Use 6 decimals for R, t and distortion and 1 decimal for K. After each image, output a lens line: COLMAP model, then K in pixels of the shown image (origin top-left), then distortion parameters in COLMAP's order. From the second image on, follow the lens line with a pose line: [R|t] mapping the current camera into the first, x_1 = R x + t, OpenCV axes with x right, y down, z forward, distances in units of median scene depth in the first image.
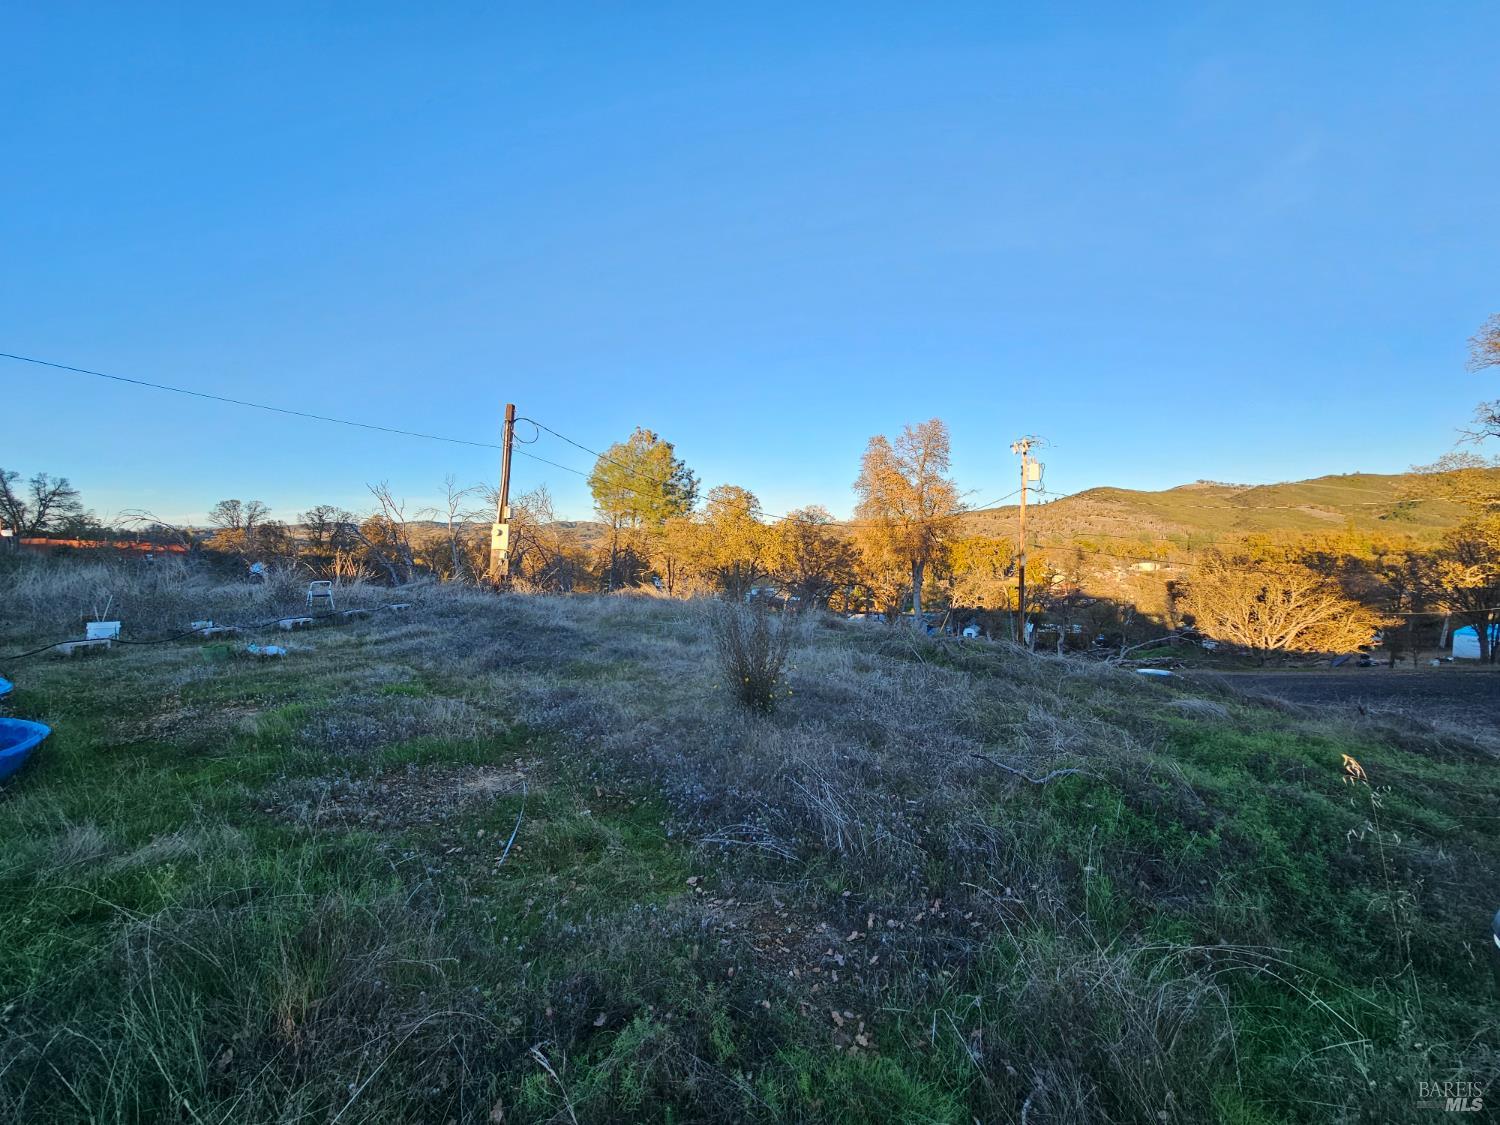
lens RADIAL K [[610.9, 0, 747.5], [0, 610.9, 570.4], [0, 0, 1]] dist [-0.001134, 0.000151]
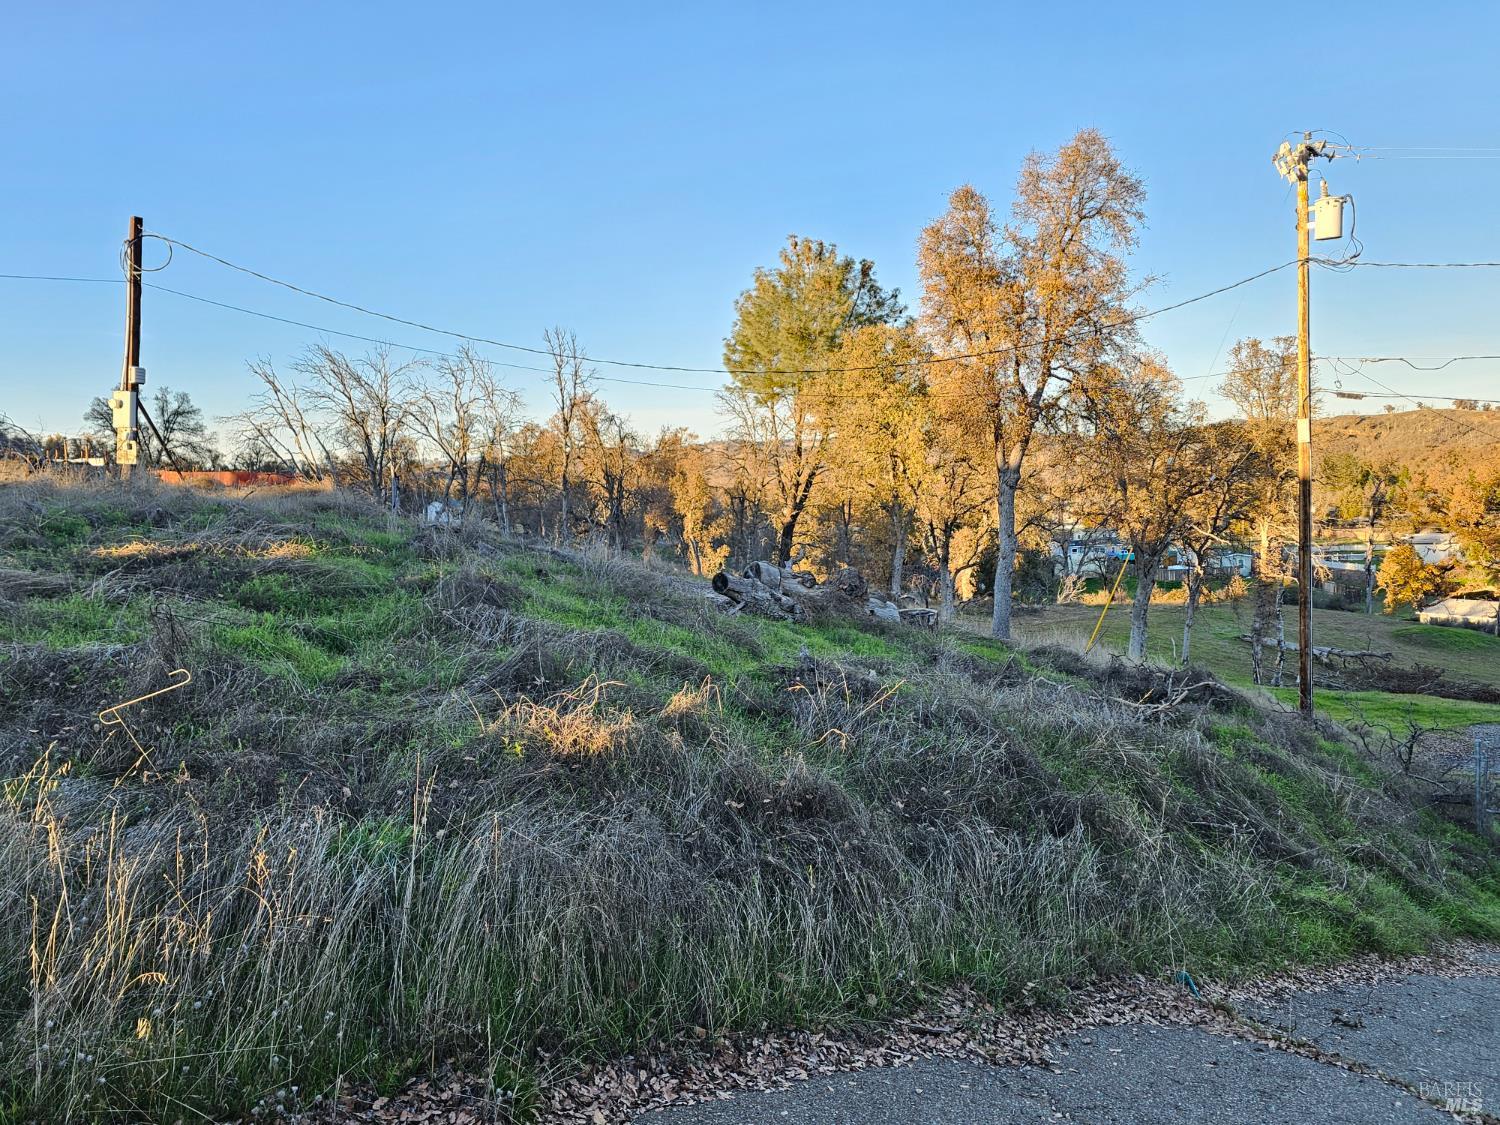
lens RADIAL K [[1144.4, 0, 755.8], [0, 1144.4, 565.2], [0, 0, 1]] dist [0.075389, -0.090125]
pose [[0.885775, 0.010609, -0.463994, 0.286745], [0.007049, 0.999316, 0.036306, 0.026743], [0.464062, -0.035430, 0.885094, 0.049043]]
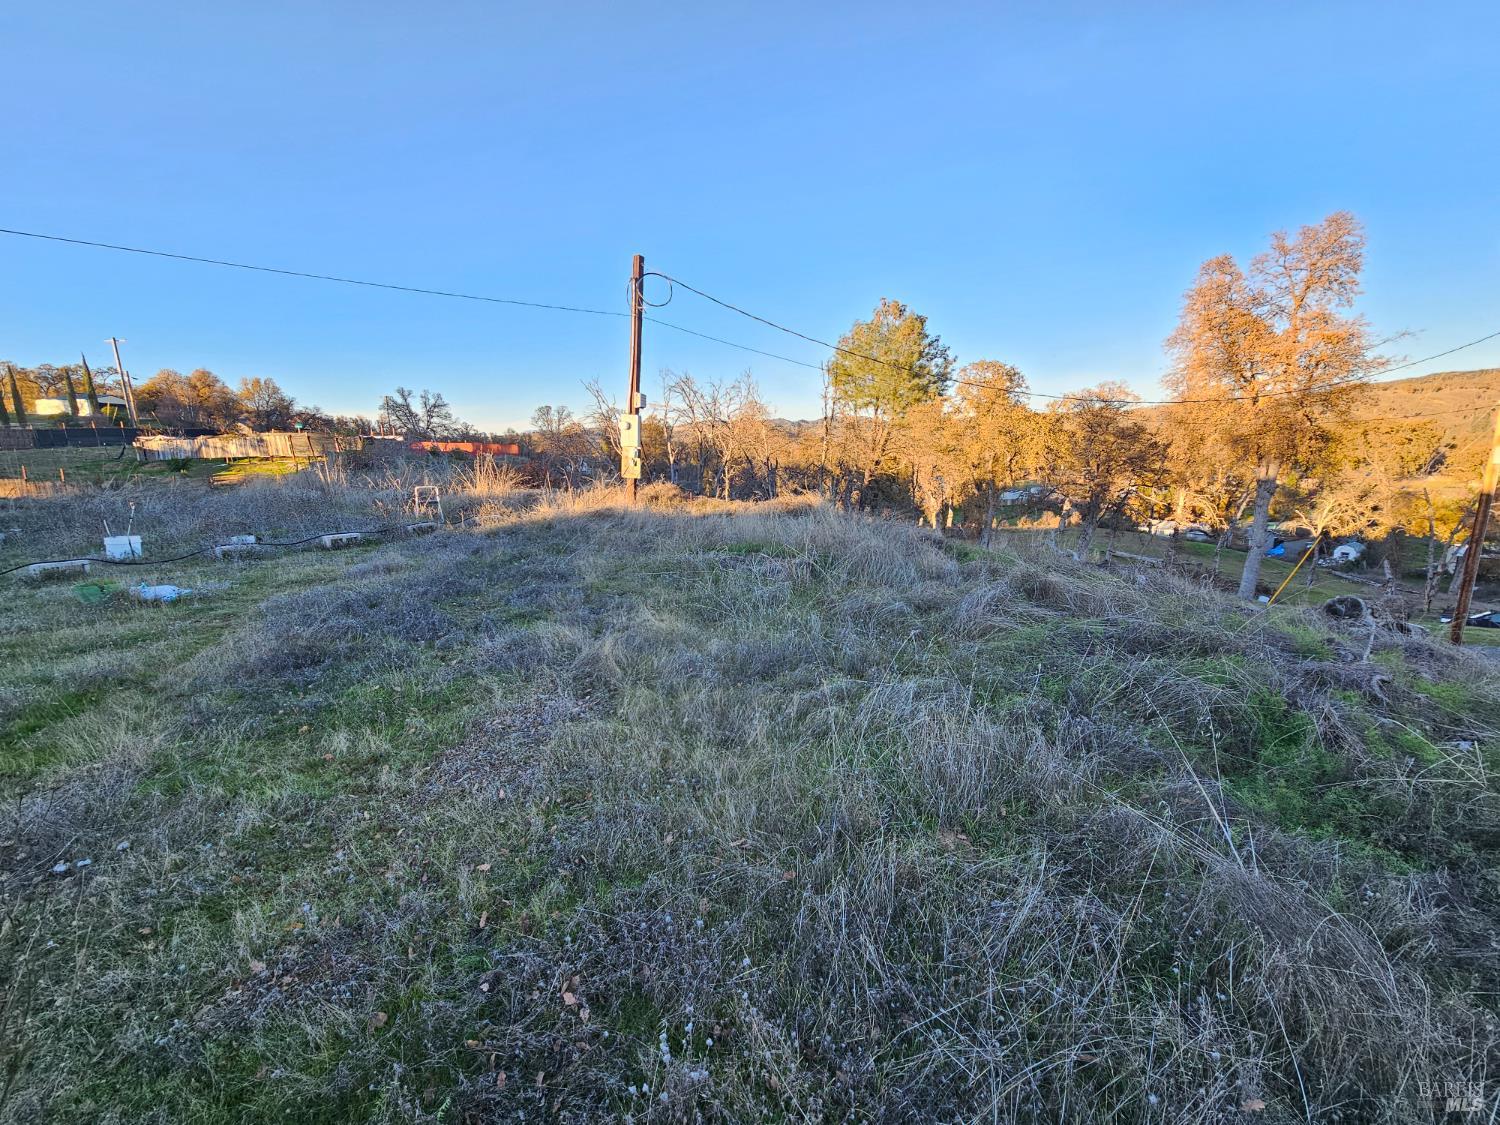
lens RADIAL K [[610.9, 0, 756.1], [0, 610.9, 561.9], [0, 0, 1]] dist [-0.001134, 0.000151]
pose [[0.913022, 0.063385, -0.402956, 0.028182], [0.000048, 0.987836, 0.155497, -0.003170], [0.407910, -0.141992, 0.901913, 0.104124]]
